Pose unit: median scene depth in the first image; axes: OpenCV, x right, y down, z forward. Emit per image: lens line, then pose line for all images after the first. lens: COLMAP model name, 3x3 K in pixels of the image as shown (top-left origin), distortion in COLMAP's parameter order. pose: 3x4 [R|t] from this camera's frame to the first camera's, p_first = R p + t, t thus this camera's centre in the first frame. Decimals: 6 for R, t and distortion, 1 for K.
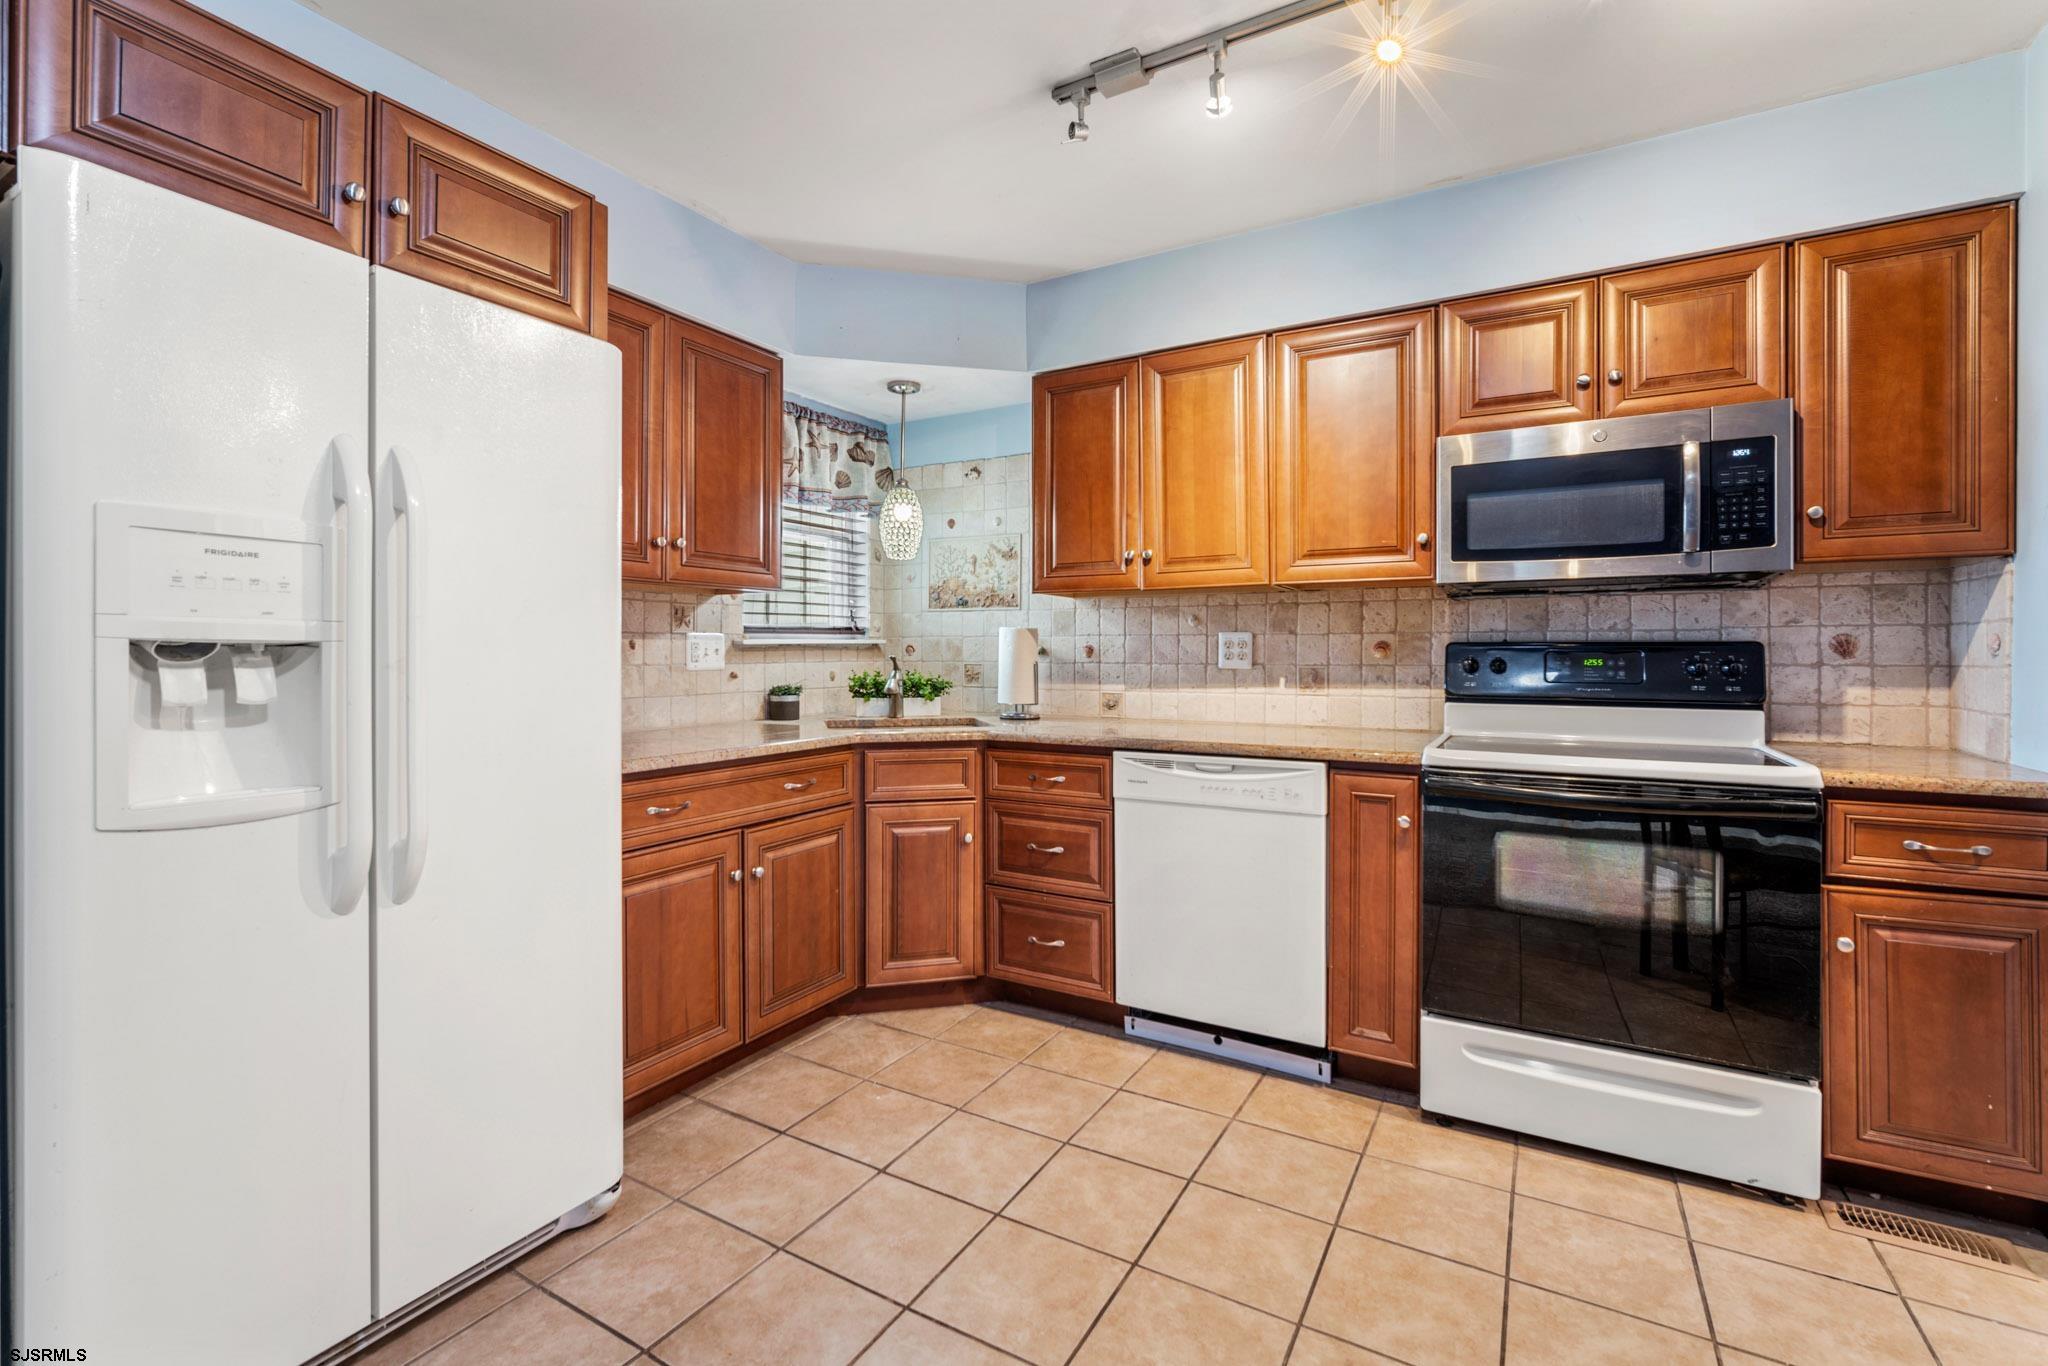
lens RADIAL K [[894.2, 0, 1021.8], [0, 894.2, 656.6], [0, 0, 1]] dist [-0.010006, 0.003197]
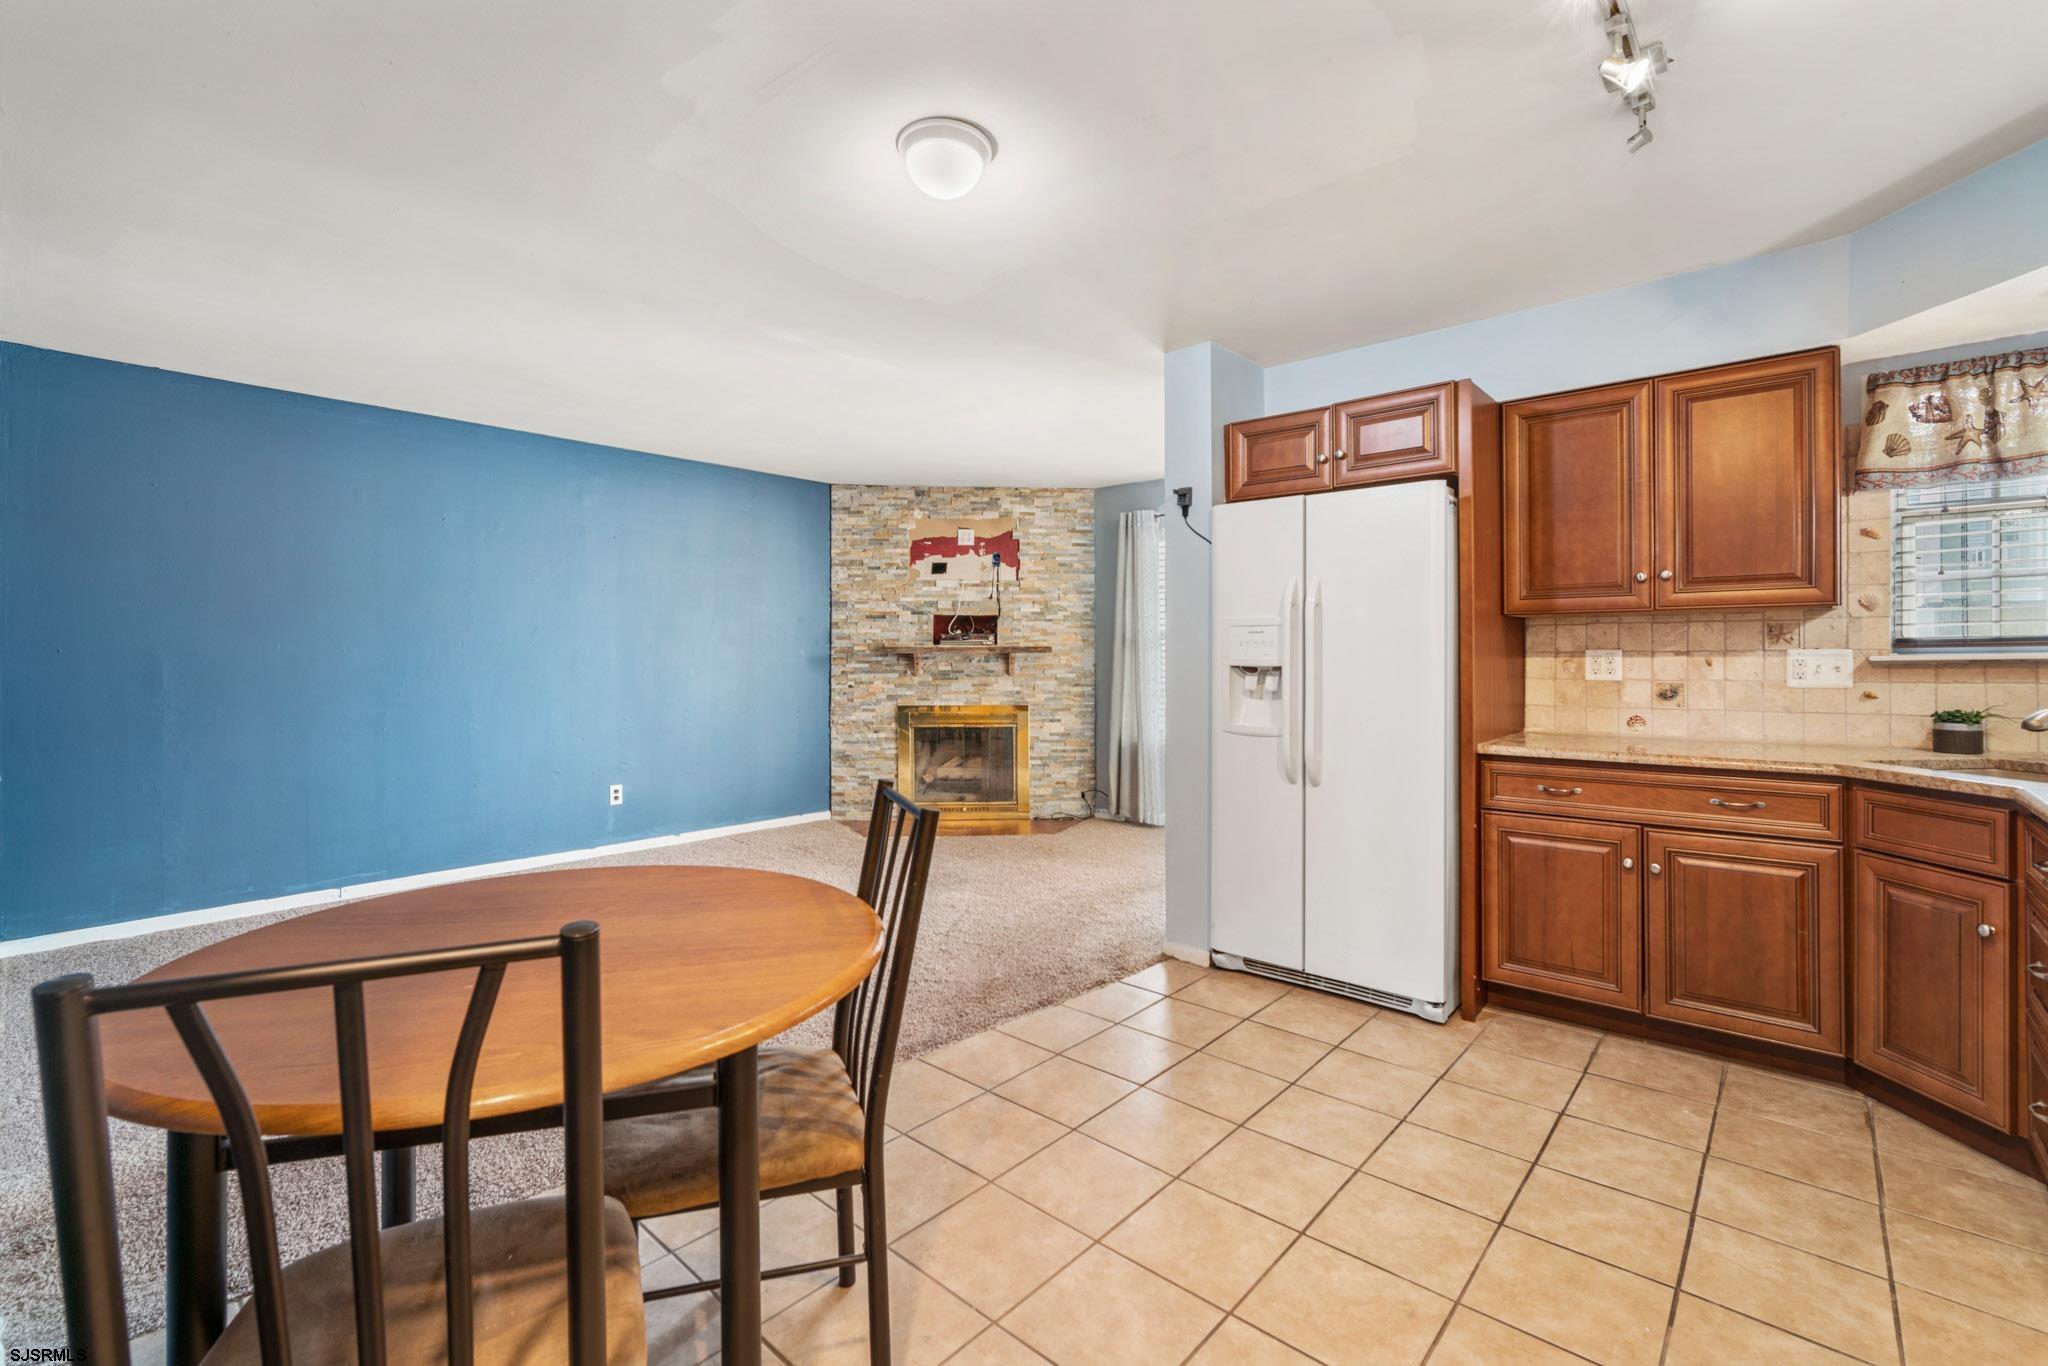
lens RADIAL K [[894.2, 0, 1026.4], [0, 894.2, 661.2], [0, 0, 1]] dist [-0.010006, 0.003197]
pose [[-0.193163, 0.006206, -0.981147, 0.959728], [0.000535, 0.999981, 0.006219, -0.025610], [0.981166, 0.000676, -0.193163, 0.450068]]
